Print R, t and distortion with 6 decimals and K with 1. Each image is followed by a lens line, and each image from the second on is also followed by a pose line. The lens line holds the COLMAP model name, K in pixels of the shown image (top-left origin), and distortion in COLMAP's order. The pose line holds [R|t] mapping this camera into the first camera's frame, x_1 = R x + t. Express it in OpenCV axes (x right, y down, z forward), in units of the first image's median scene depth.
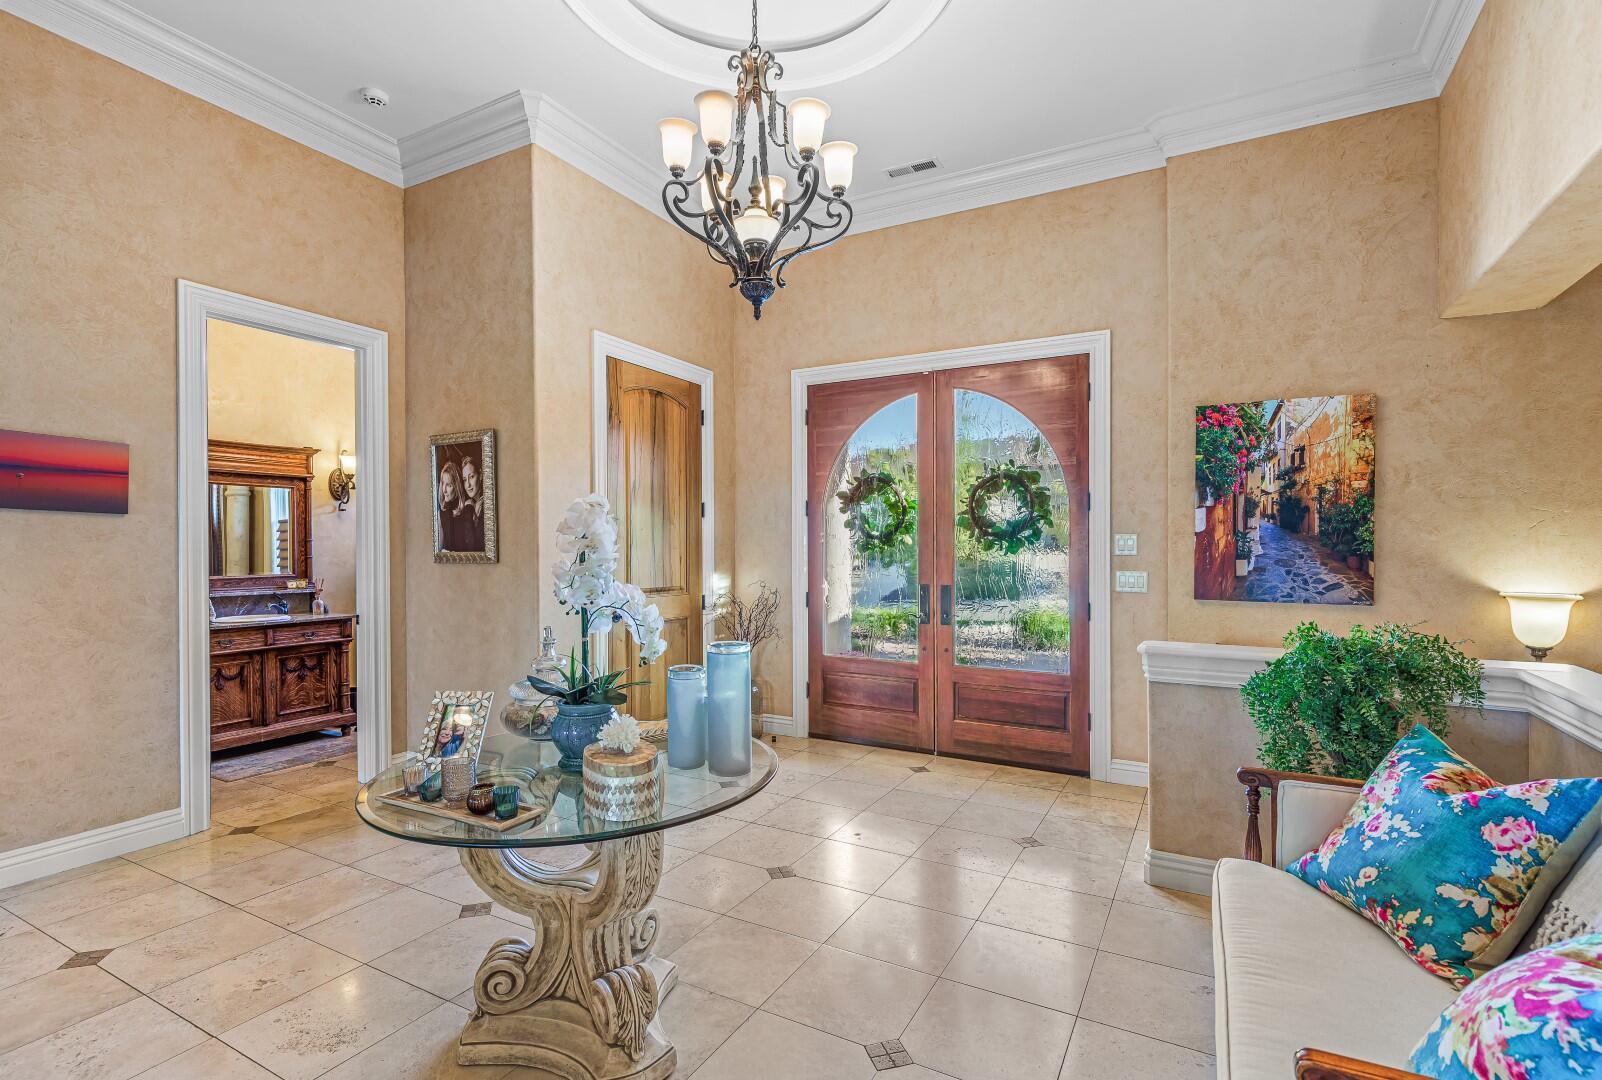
lens RADIAL K [[725.6, 0, 792.4], [0, 725.6, 548.2], [0, 0, 1]] dist [0.007546, -0.001698]
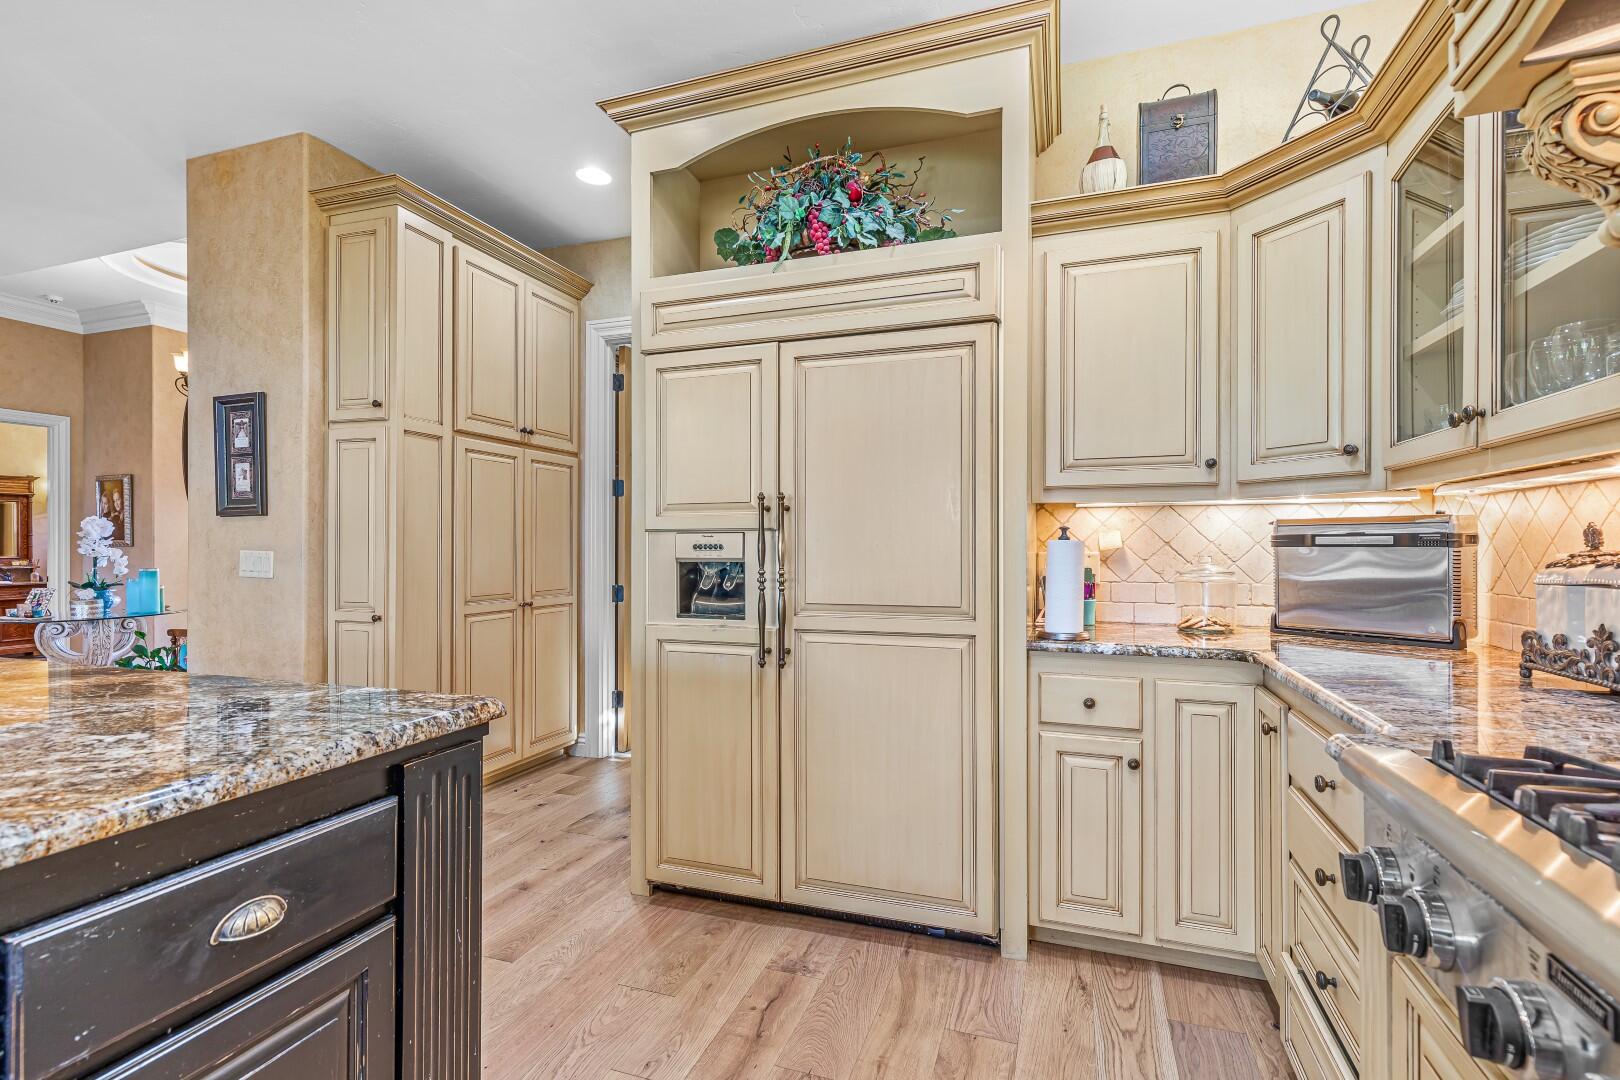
lens RADIAL K [[733.7, 0, 820.5], [0, 733.7, 540.9], [0, 0, 1]] dist [0.007546, -0.001698]
pose [[0.986949, 0.000361, 0.161030, 0.982913], [0.001606, 0.999926, -0.012088, 0.030344], [-0.161022, 0.012188, 0.986875, -1.092168]]
